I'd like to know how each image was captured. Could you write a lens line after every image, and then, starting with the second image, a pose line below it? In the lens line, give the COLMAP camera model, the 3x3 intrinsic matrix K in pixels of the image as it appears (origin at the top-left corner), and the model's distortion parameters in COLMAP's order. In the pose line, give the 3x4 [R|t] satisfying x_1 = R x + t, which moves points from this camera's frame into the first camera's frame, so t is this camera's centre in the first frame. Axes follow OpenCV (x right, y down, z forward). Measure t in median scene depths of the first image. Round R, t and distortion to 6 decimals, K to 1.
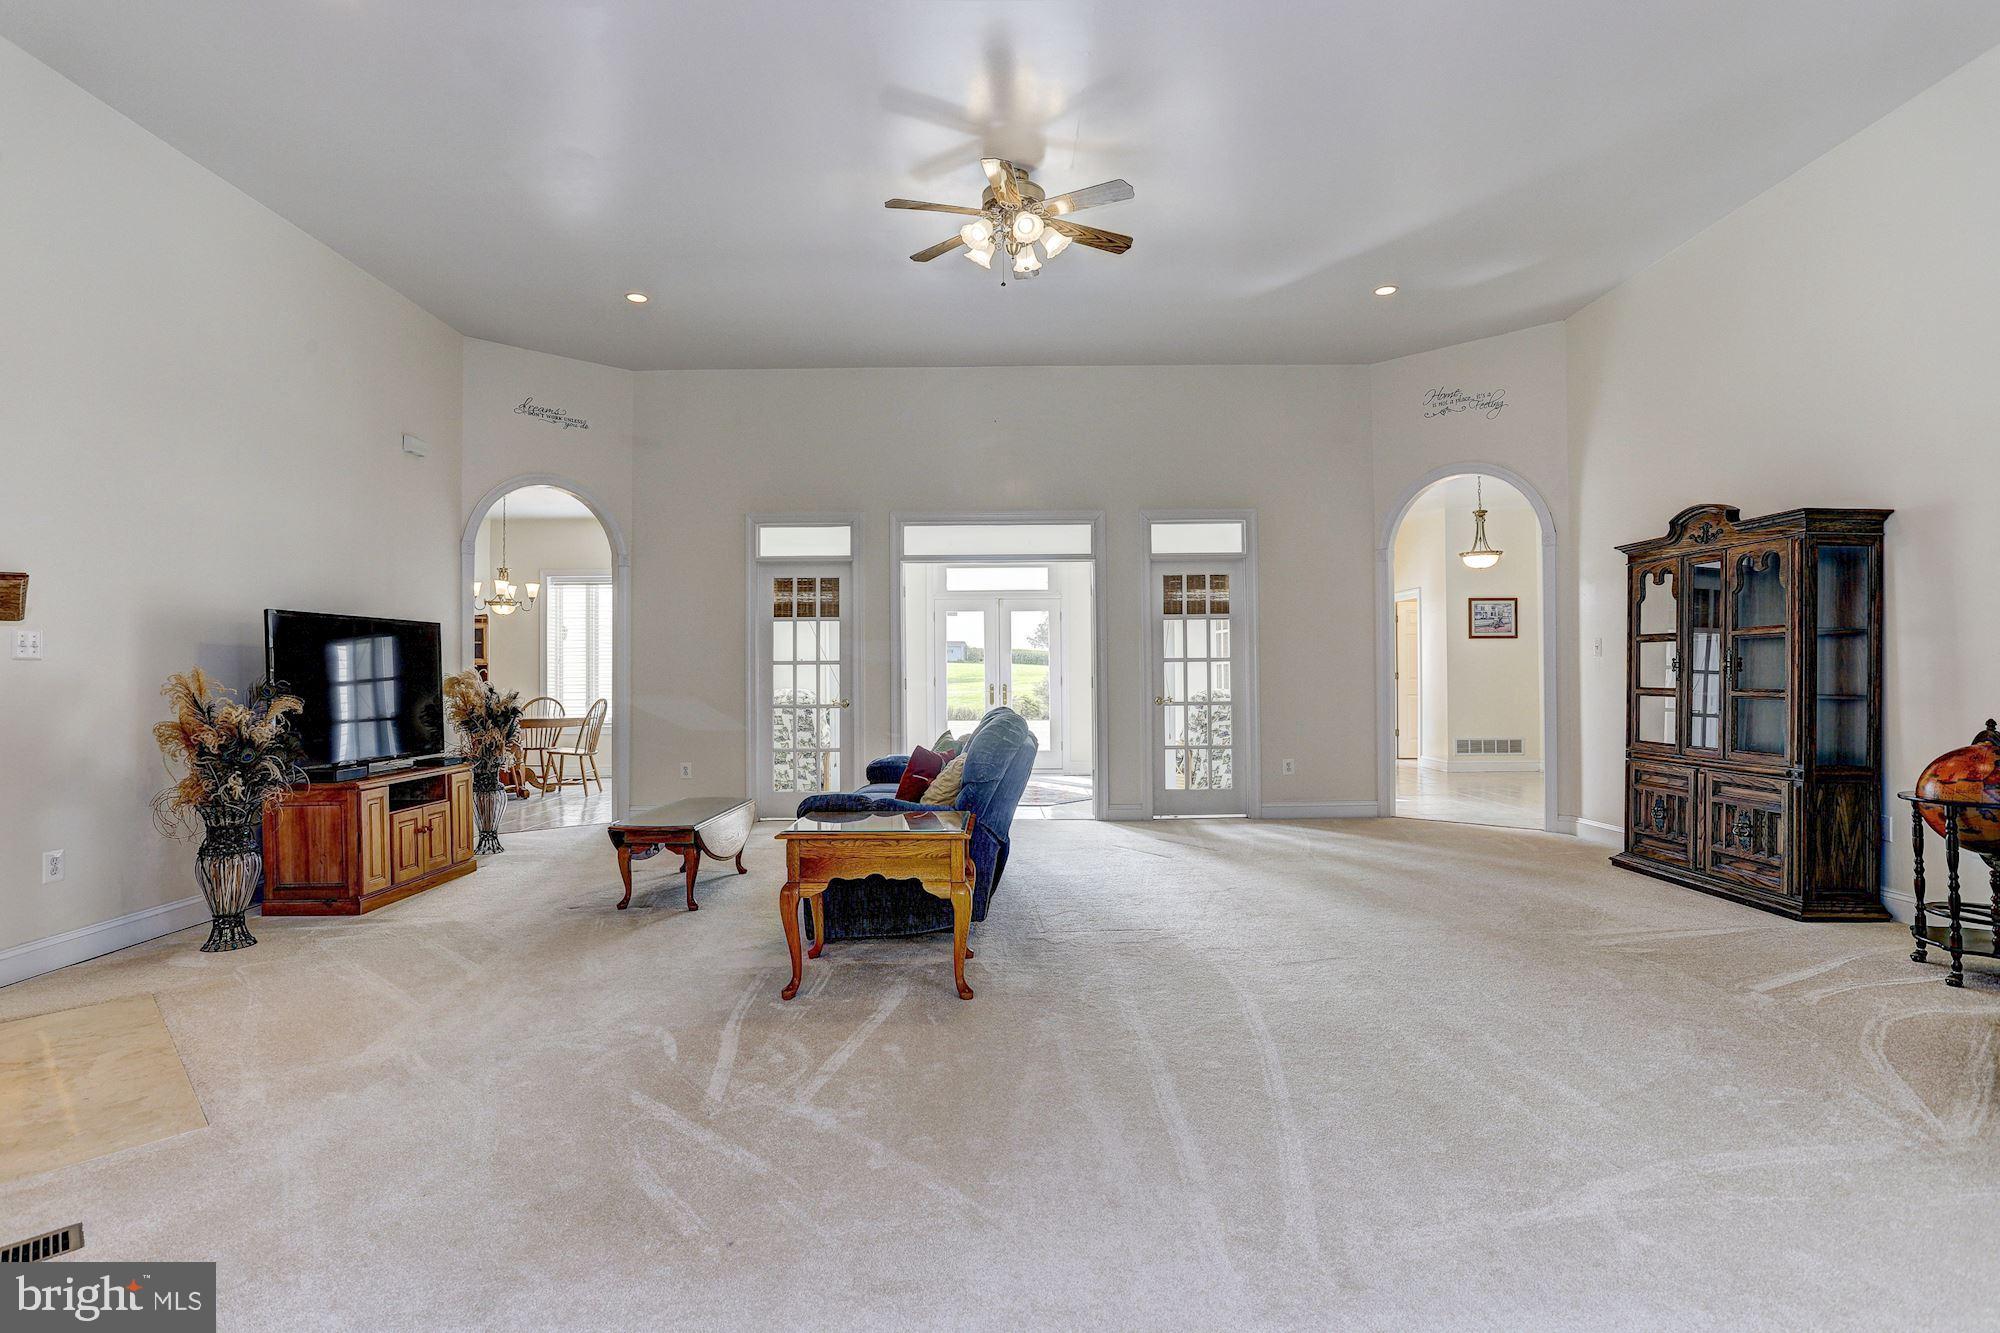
lens RADIAL K [[973.4, 0, 985.5], [0, 973.4, 665.3], [0, 0, 1]] dist [-0.056632, 0.036126]
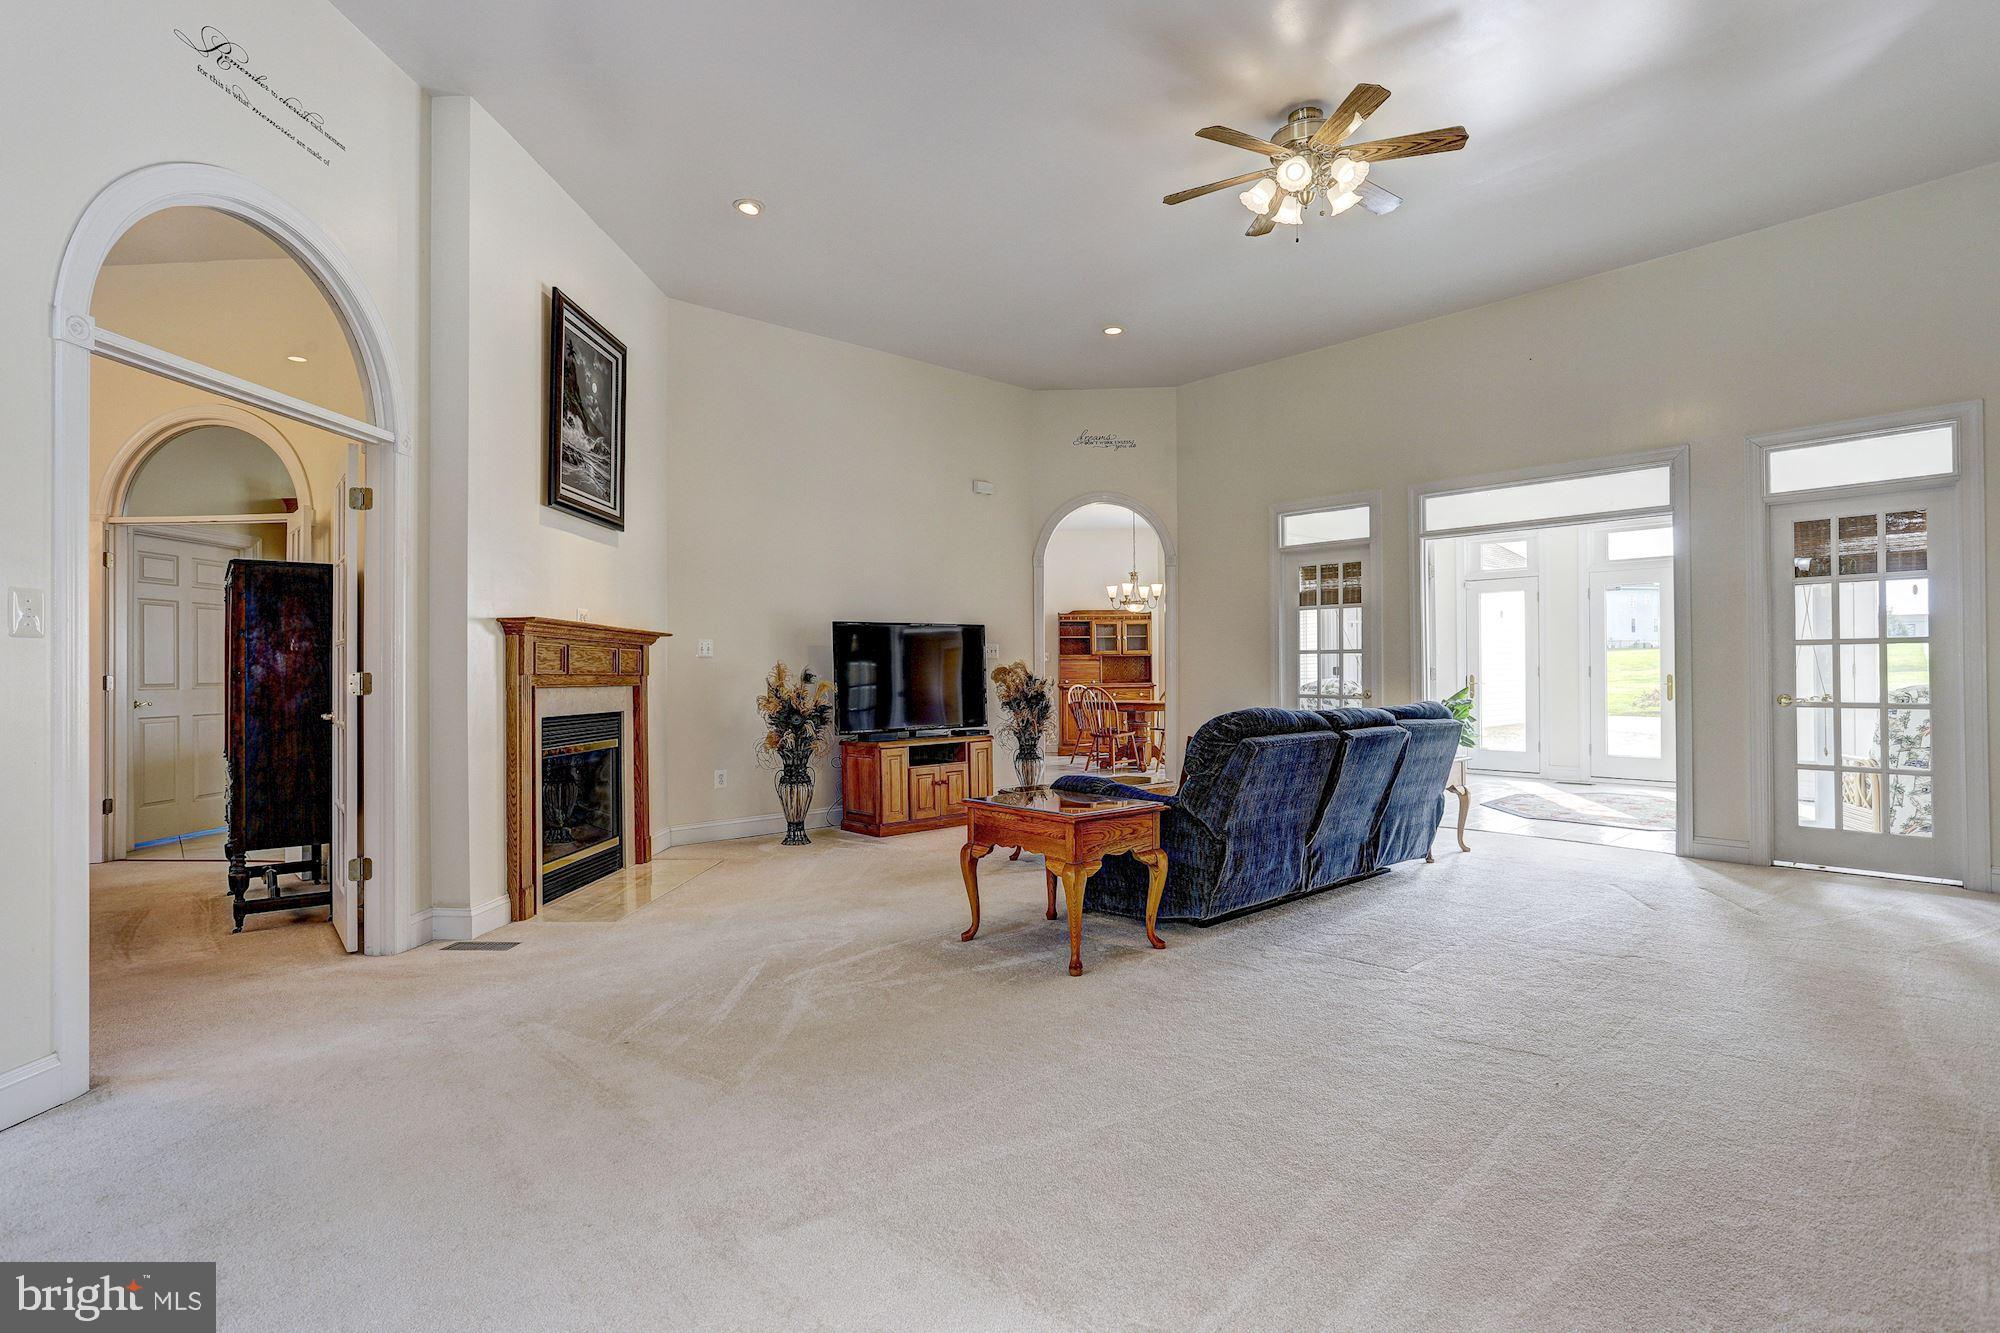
lens RADIAL K [[973.4, 0, 985.5], [0, 973.4, 665.3], [0, 0, 1]] dist [-0.056632, 0.036126]
pose [[0.666910, -0.000801, -0.745138, 0.309202], [0.010559, 0.999909, 0.008377, -0.000932], [0.745063, -0.013455, 0.666858, 0.101771]]
